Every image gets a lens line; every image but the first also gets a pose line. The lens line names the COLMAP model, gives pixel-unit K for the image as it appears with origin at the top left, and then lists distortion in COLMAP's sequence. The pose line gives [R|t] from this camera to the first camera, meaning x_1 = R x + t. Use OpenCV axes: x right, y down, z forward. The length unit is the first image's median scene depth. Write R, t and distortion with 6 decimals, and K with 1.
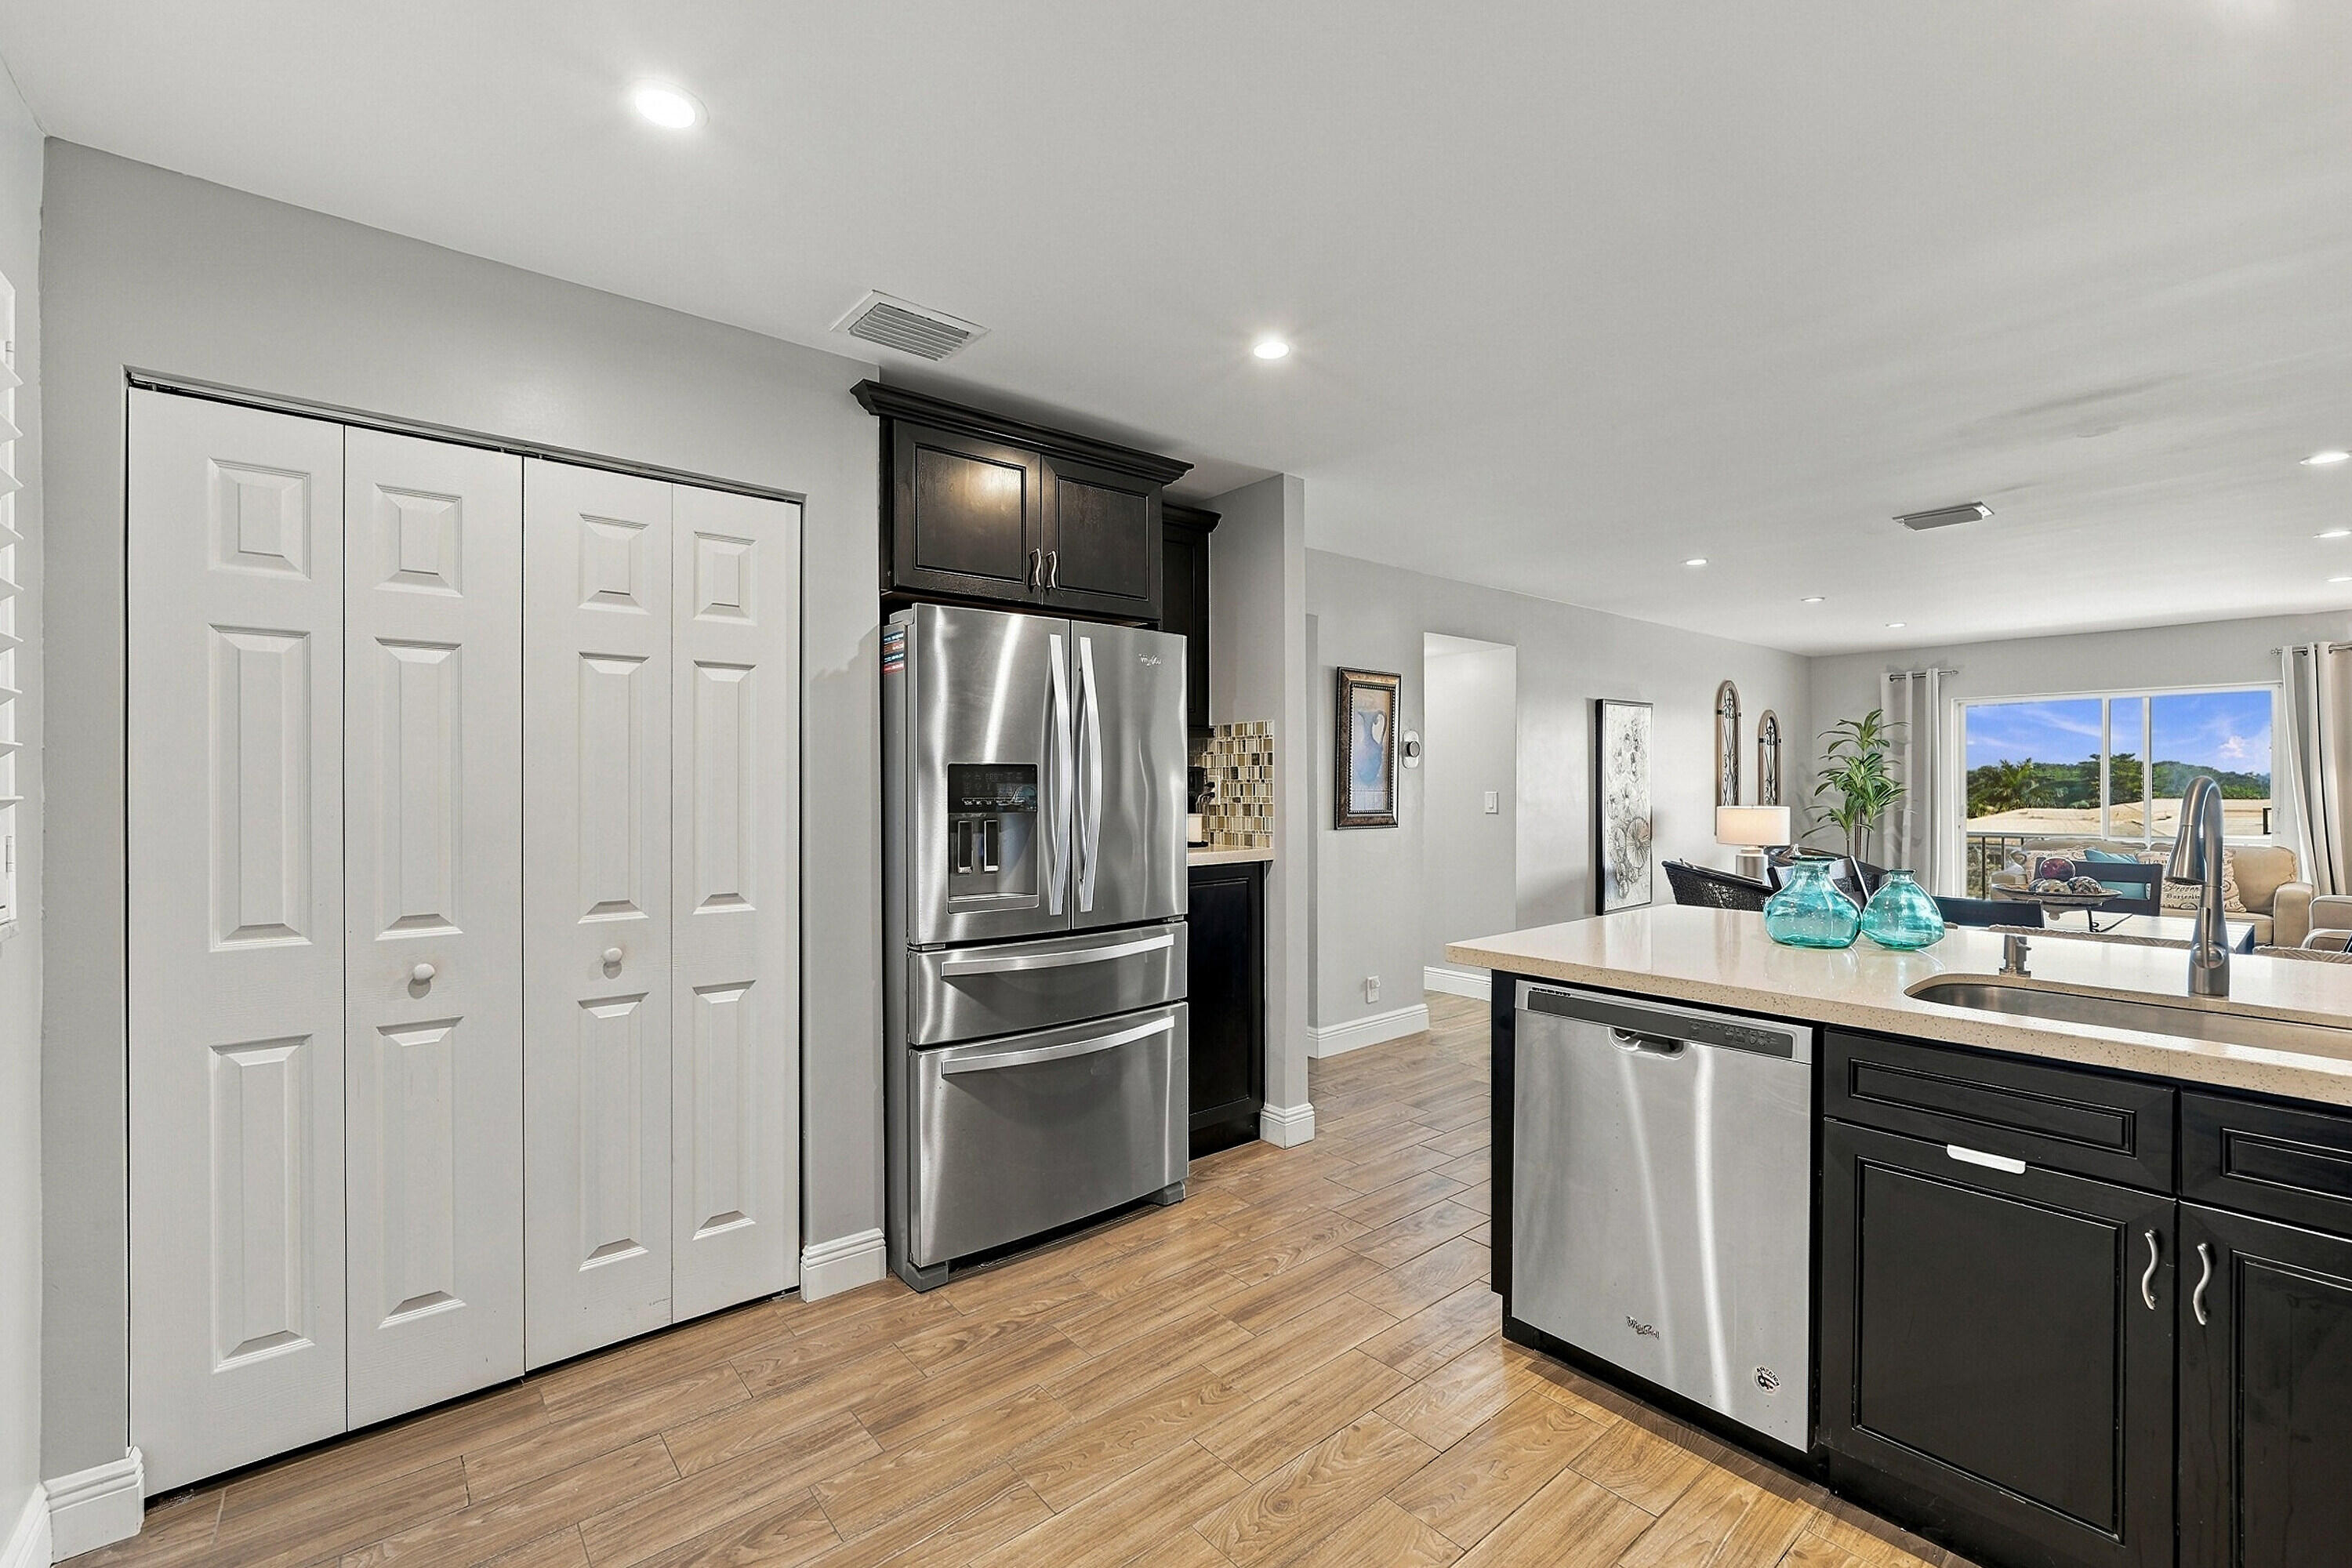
lens RADIAL K [[998.4, 0, 1175.3], [0, 998.4, 790.5], [0, 0, 1]] dist [0.001750, 0.000279]
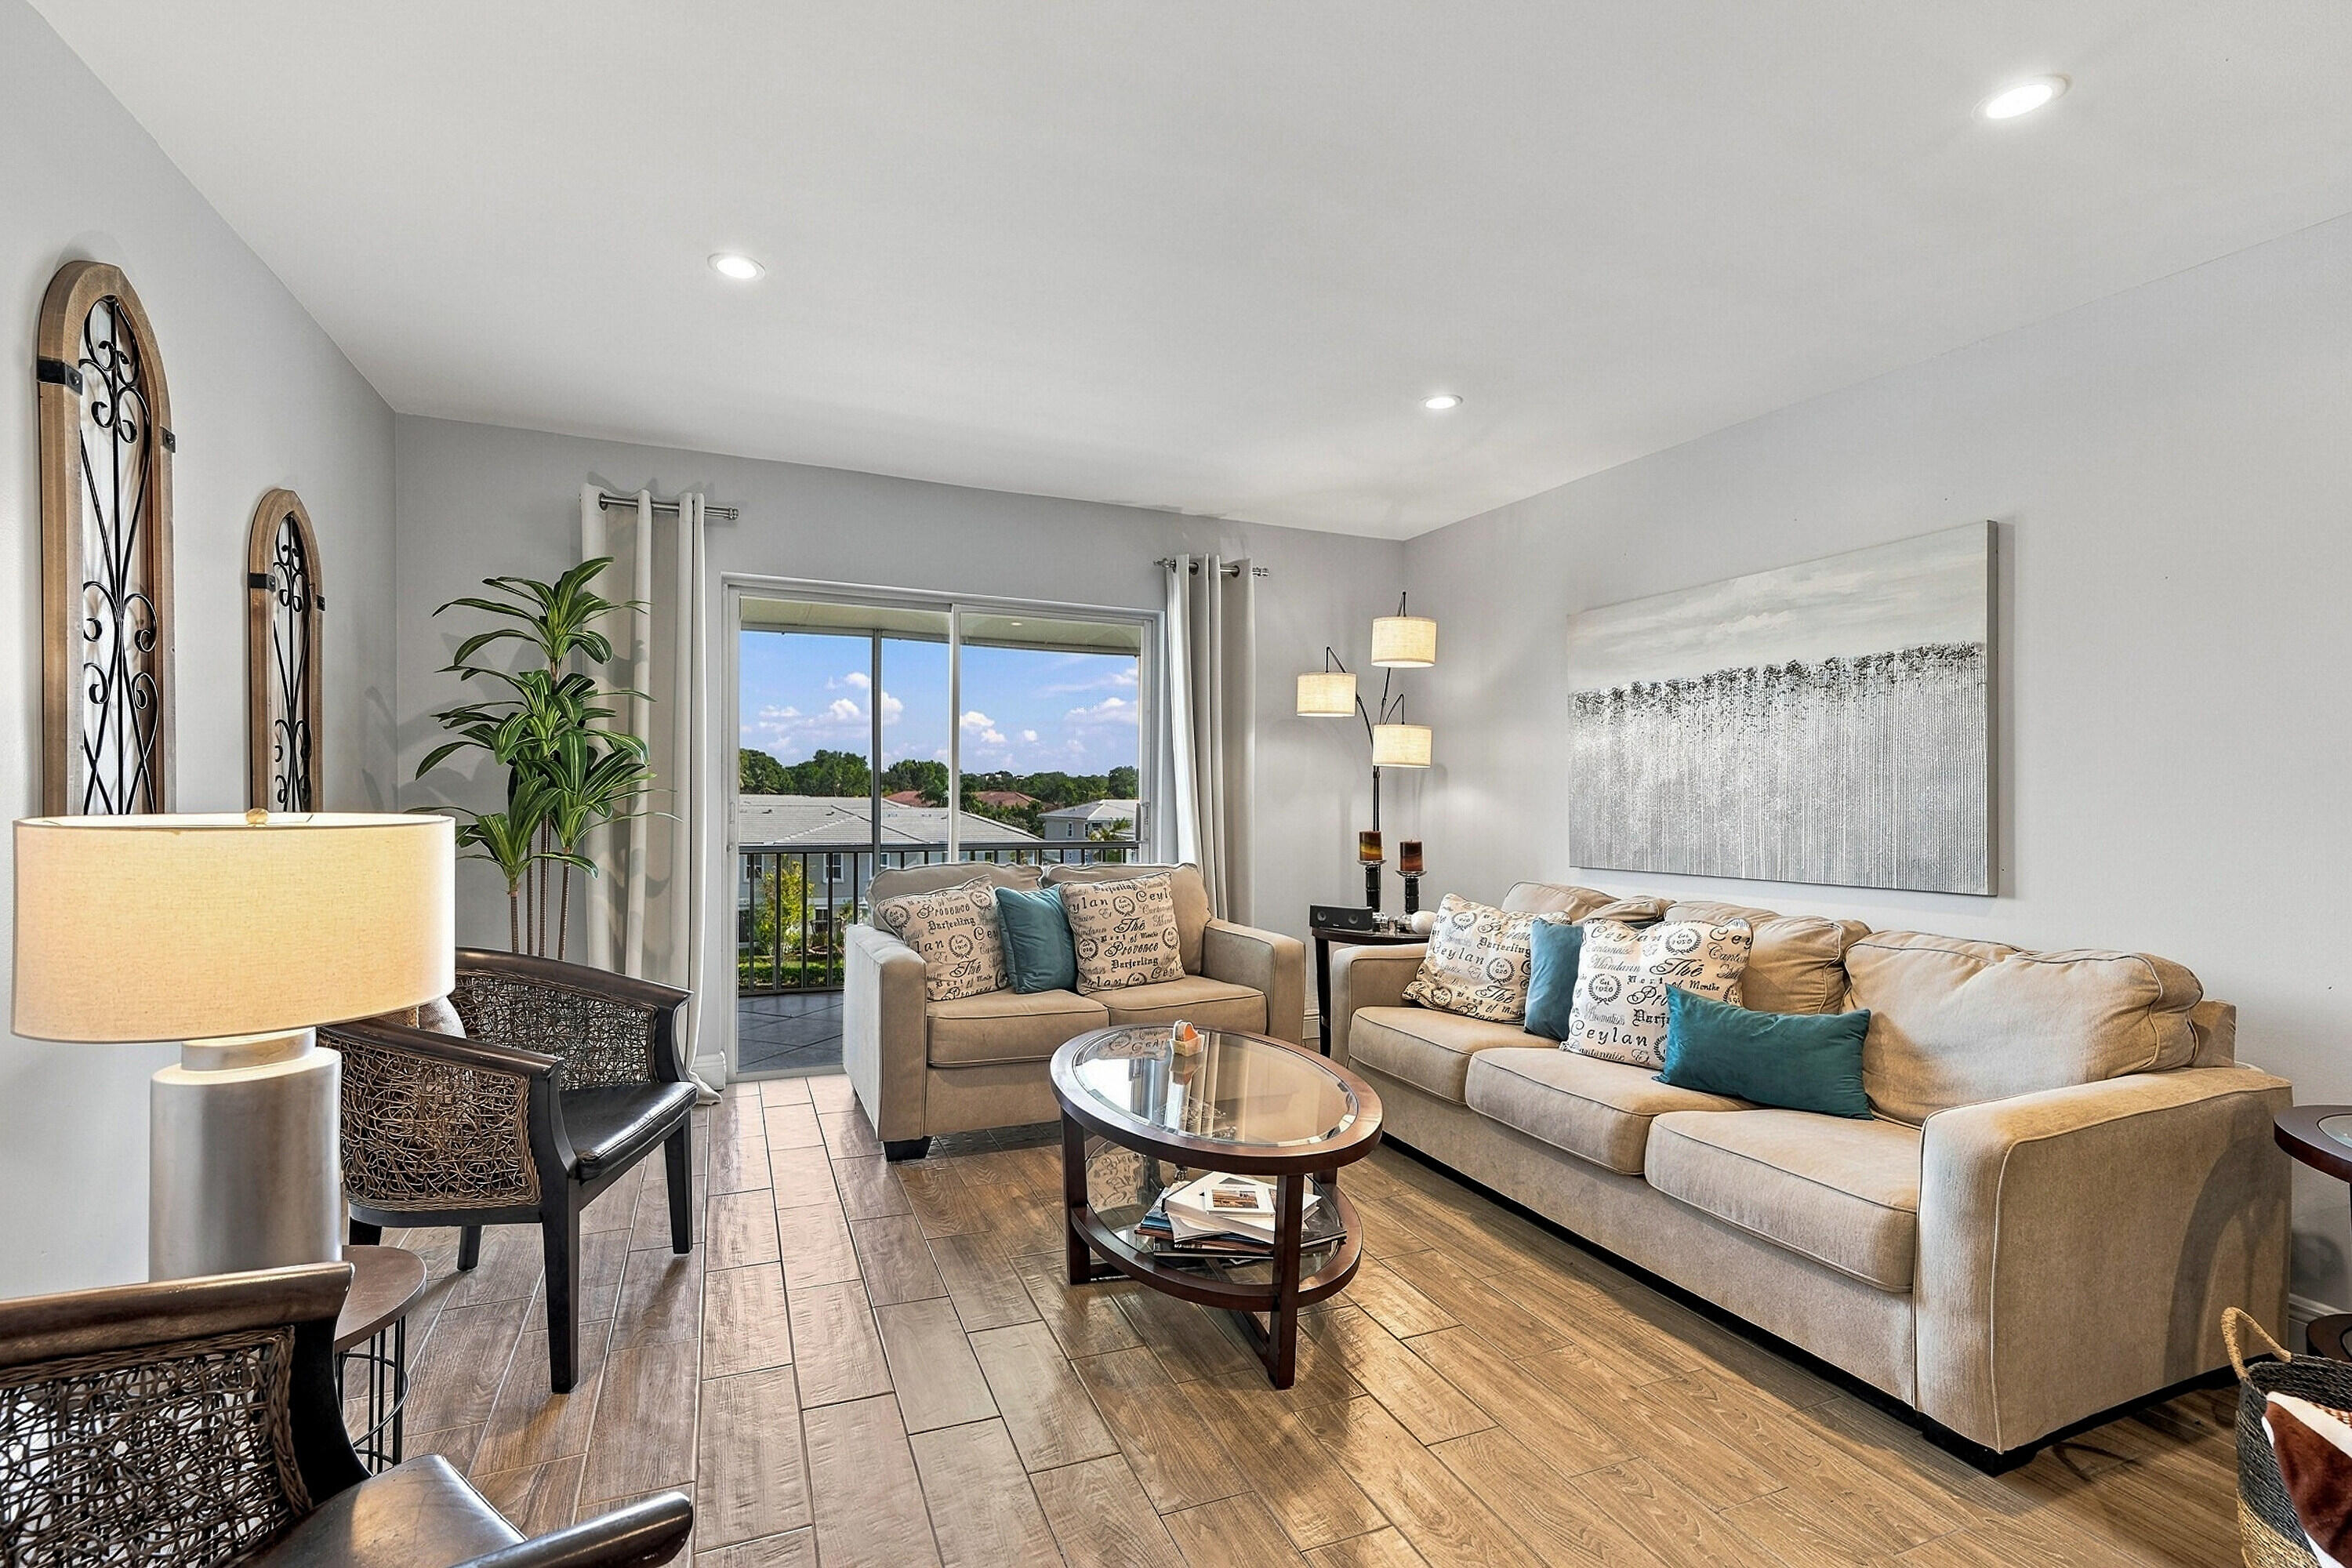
lens RADIAL K [[1030.2, 0, 1173.3], [0, 1030.2, 793.2], [0, 0, 1]] dist [0.002105, 0.000485]
pose [[0.273484, 0.001015, 0.961876, 0.396013], [-0.007937, 0.999968, 0.001201, 0.008842], [-0.961844, -0.007963, 0.273483, 0.706249]]
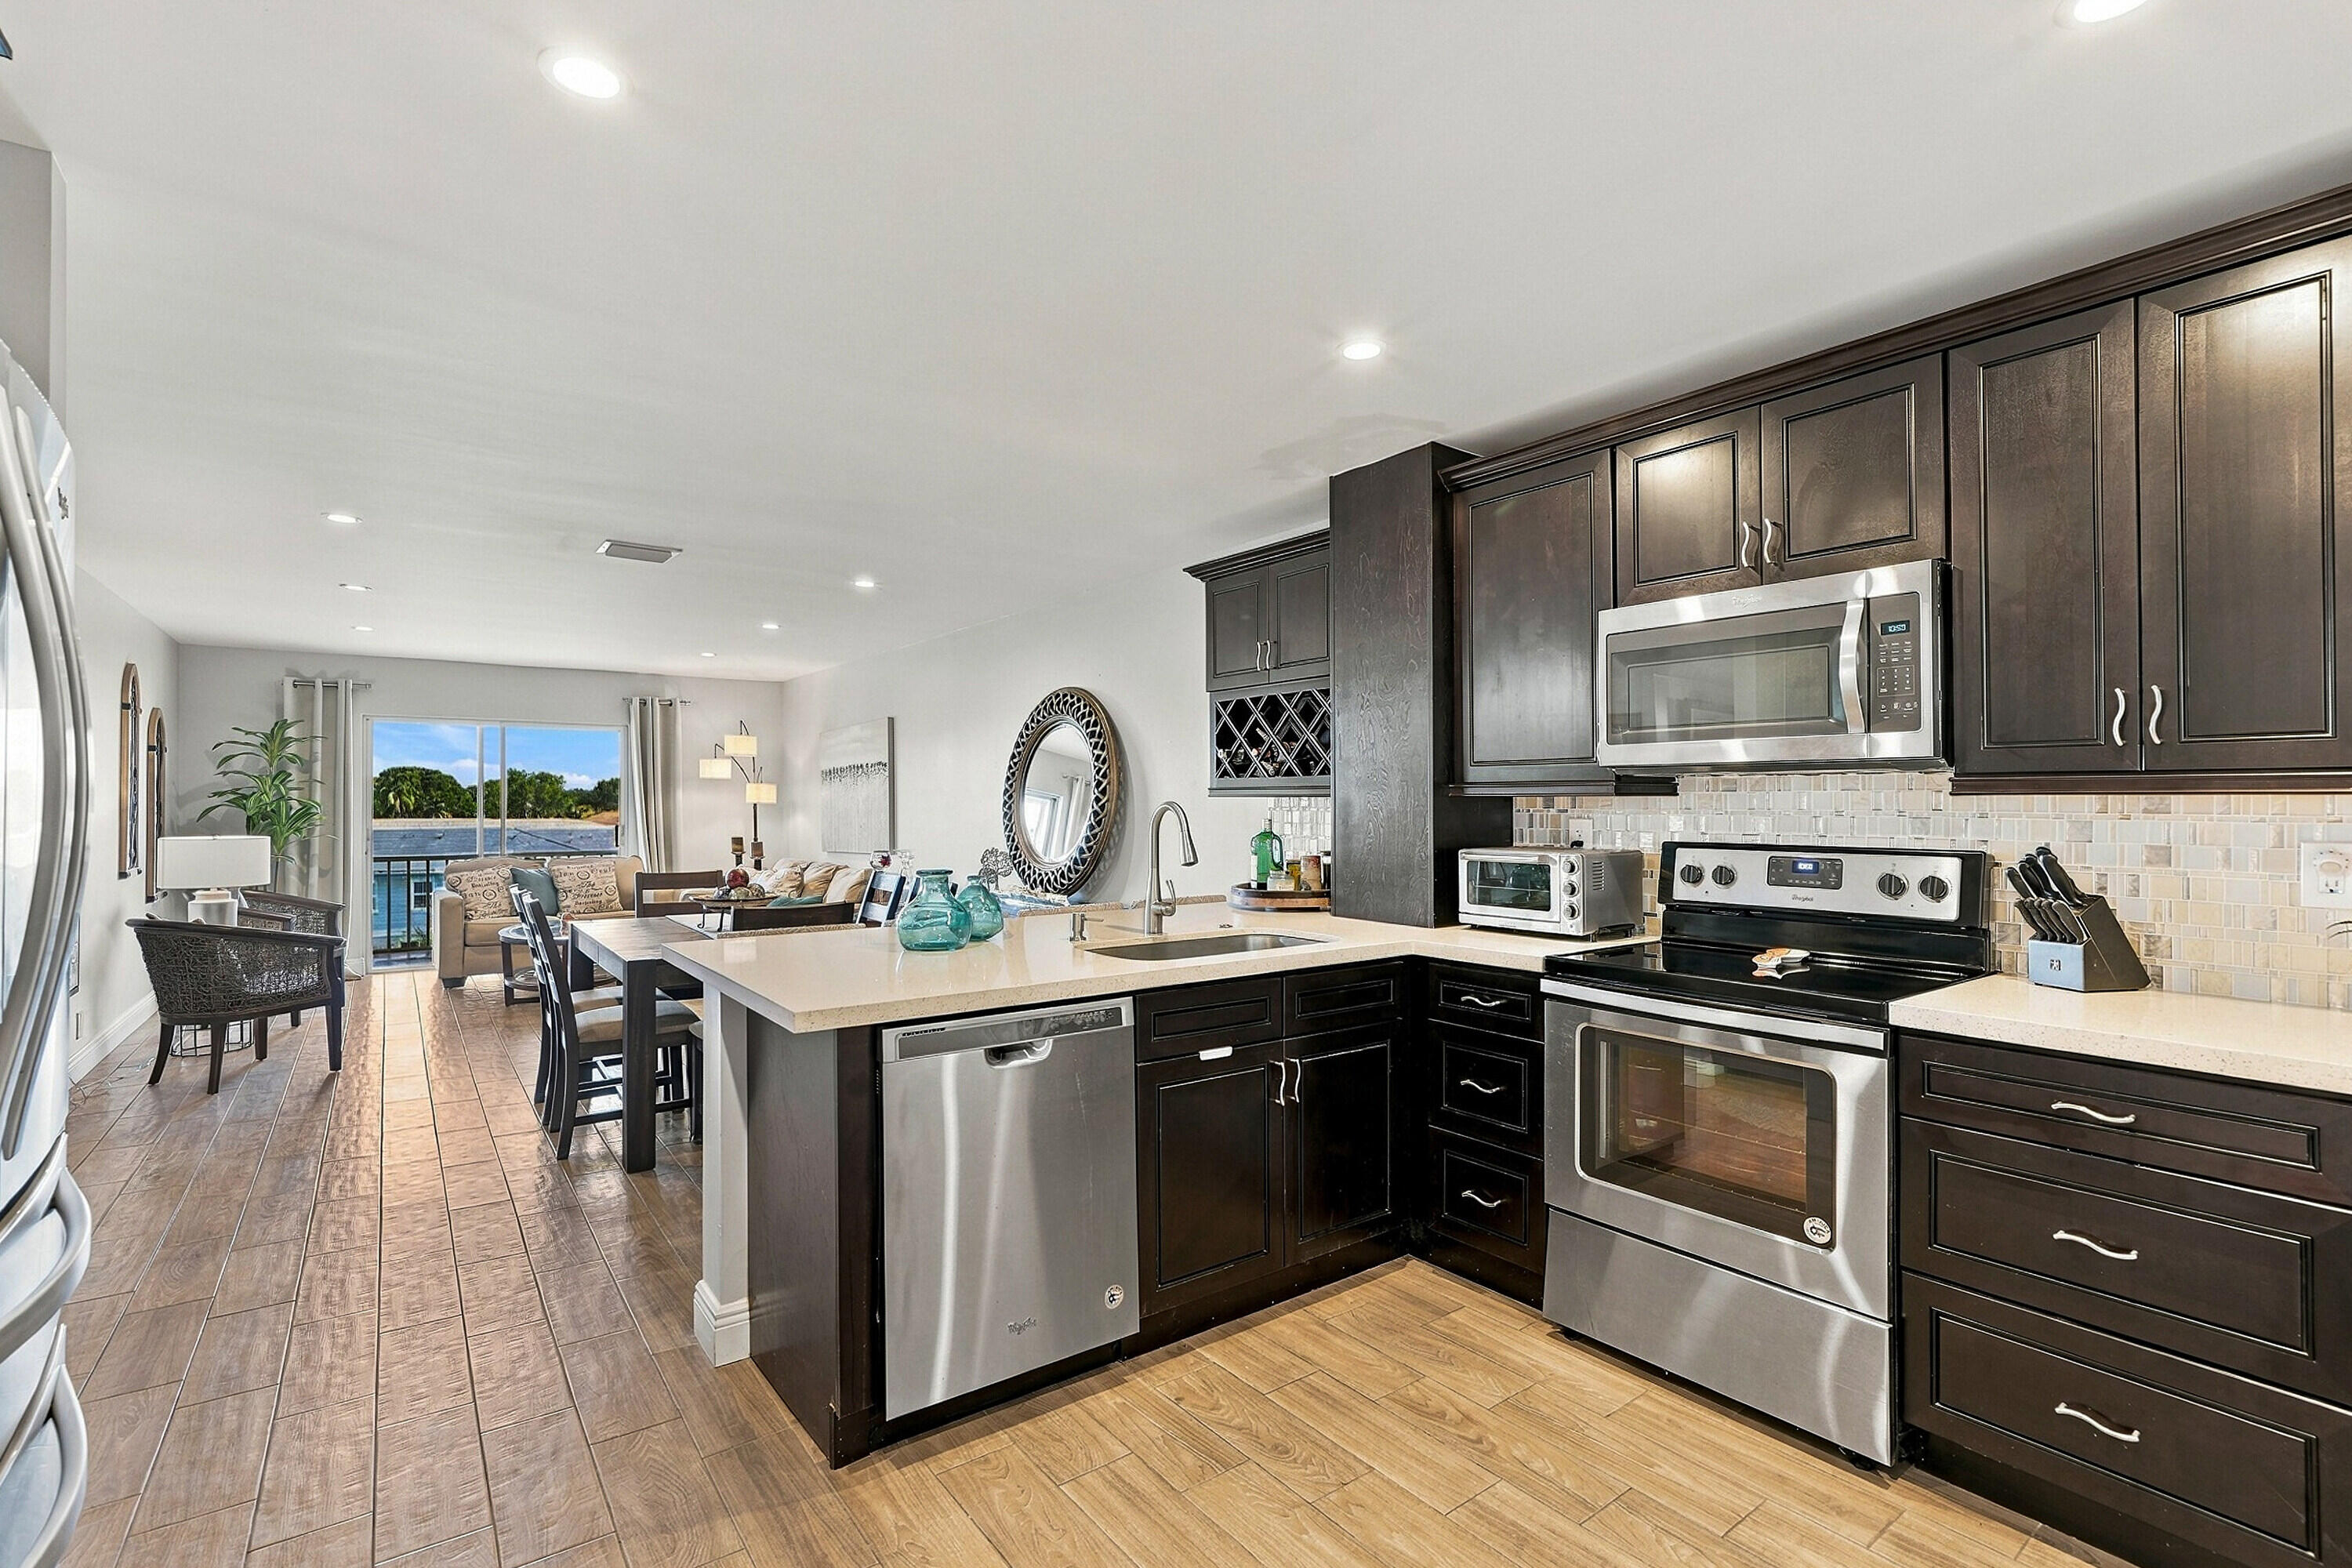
lens RADIAL K [[1063.4, 0, 1176.0], [0, 1063.4, 784.0], [0, 0, 1]] dist [0.001221, 0.000257]
pose [[0.053469, 0.018782, 0.998393, -0.173699], [0.009559, 0.999768, -0.019320, -0.001523], [-0.998524, 0.010577, 0.053277, 0.208693]]
